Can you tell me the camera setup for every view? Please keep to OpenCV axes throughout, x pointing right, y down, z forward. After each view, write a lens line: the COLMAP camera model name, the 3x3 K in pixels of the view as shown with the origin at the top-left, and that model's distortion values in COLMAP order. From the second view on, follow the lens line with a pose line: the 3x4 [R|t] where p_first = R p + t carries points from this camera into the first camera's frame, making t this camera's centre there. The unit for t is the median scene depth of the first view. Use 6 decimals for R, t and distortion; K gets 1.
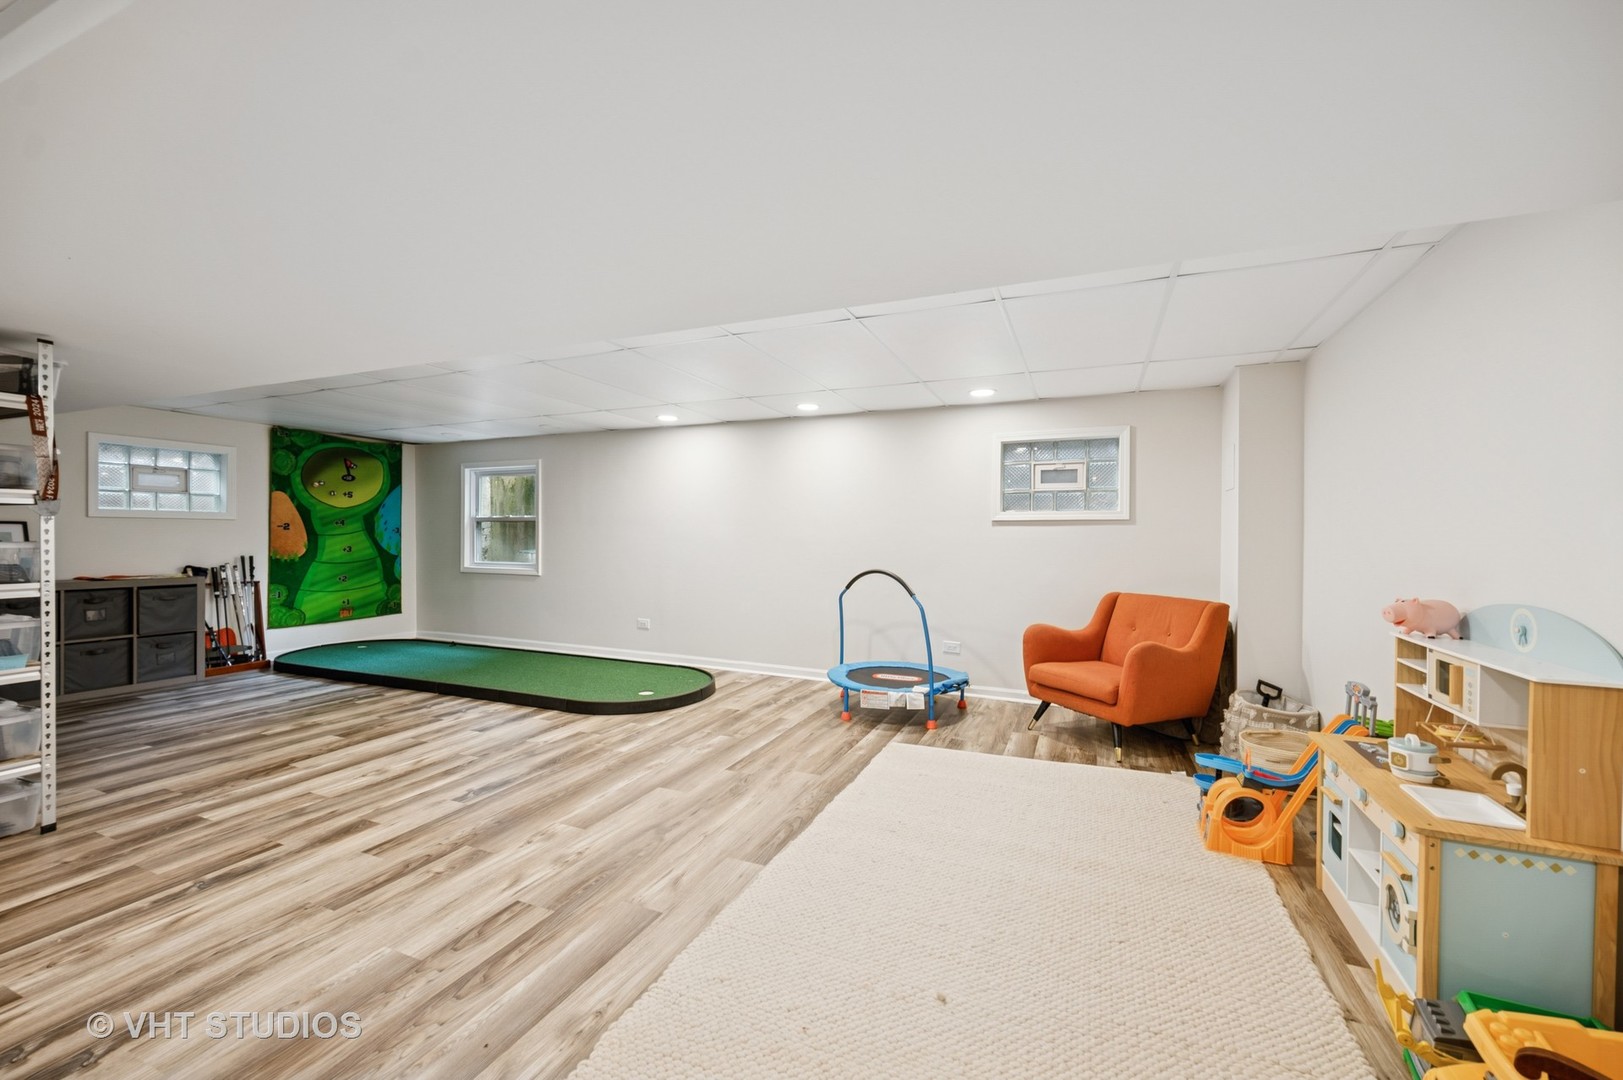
lens RADIAL K [[647.1, 0, 817.4], [0, 647.1, 536.7], [0, 0, 1]] dist [-0.000989, 0.000110]
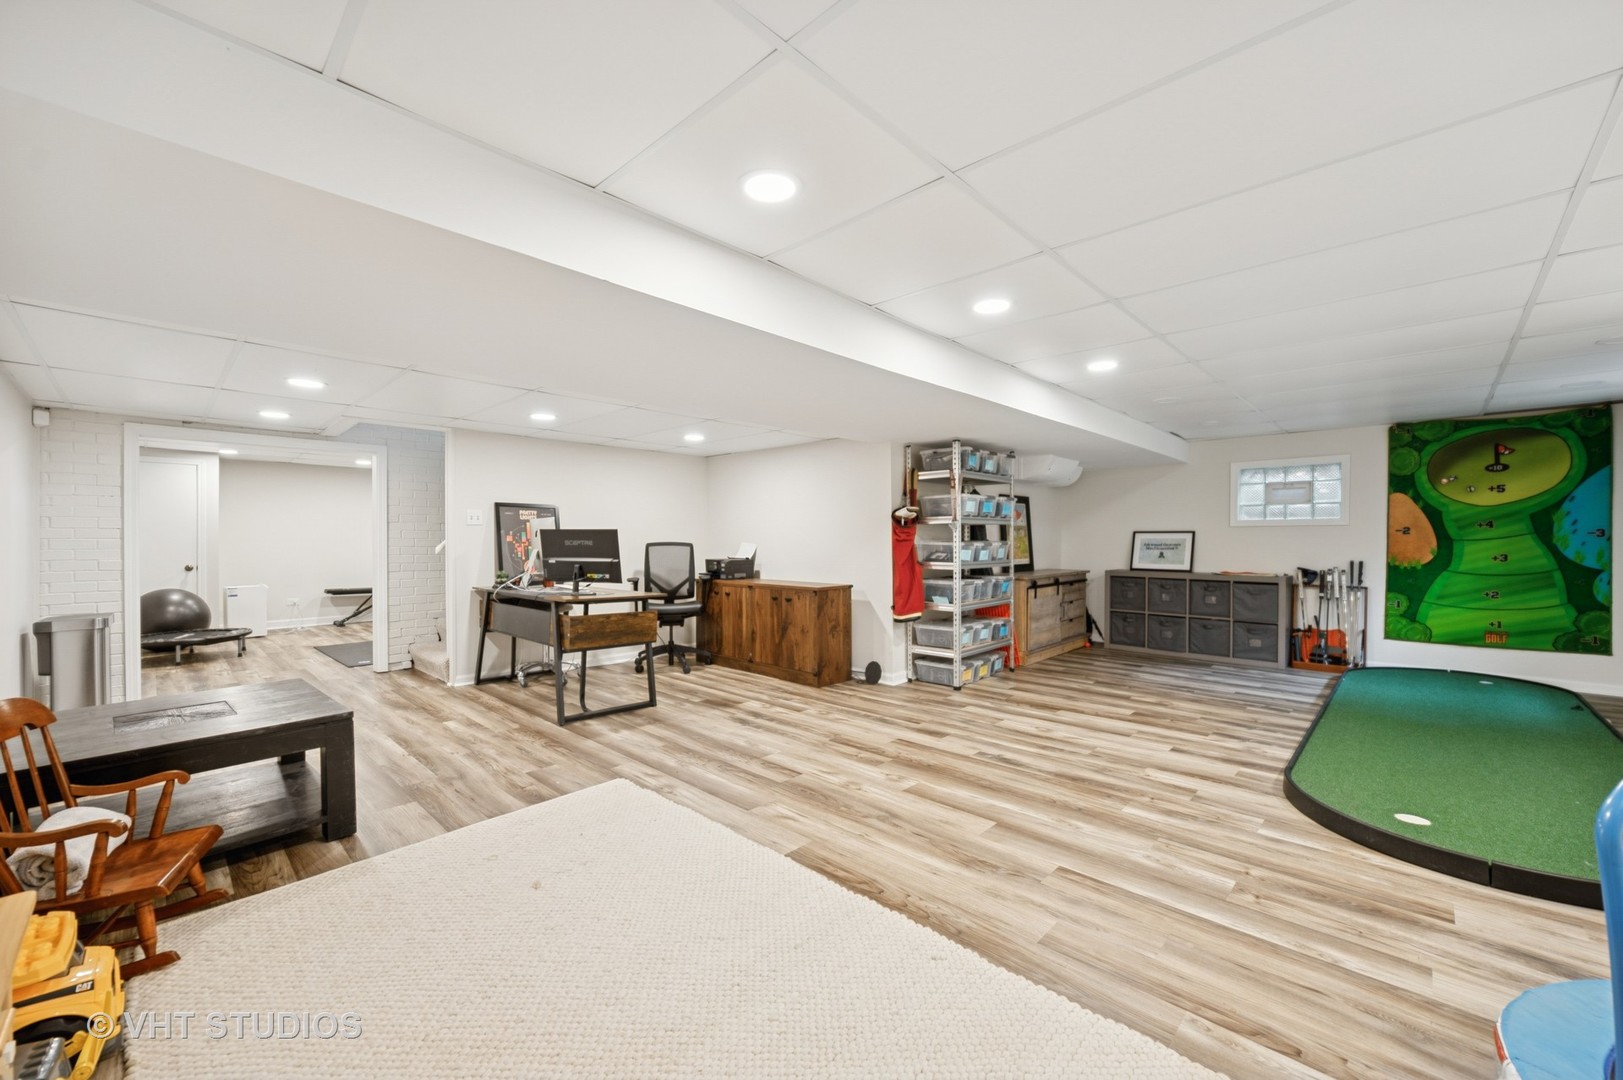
lens RADIAL K [[647.1, 0, 819.0], [0, 647.1, 548.0], [0, 0, 1]] dist [-0.000989, 0.000110]
pose [[-0.355581, 0.006340, -0.934624, 0.483338], [-0.003640, 0.999960, 0.008168, 0.006196], [0.934638, 0.006307, -0.355544, 0.796149]]
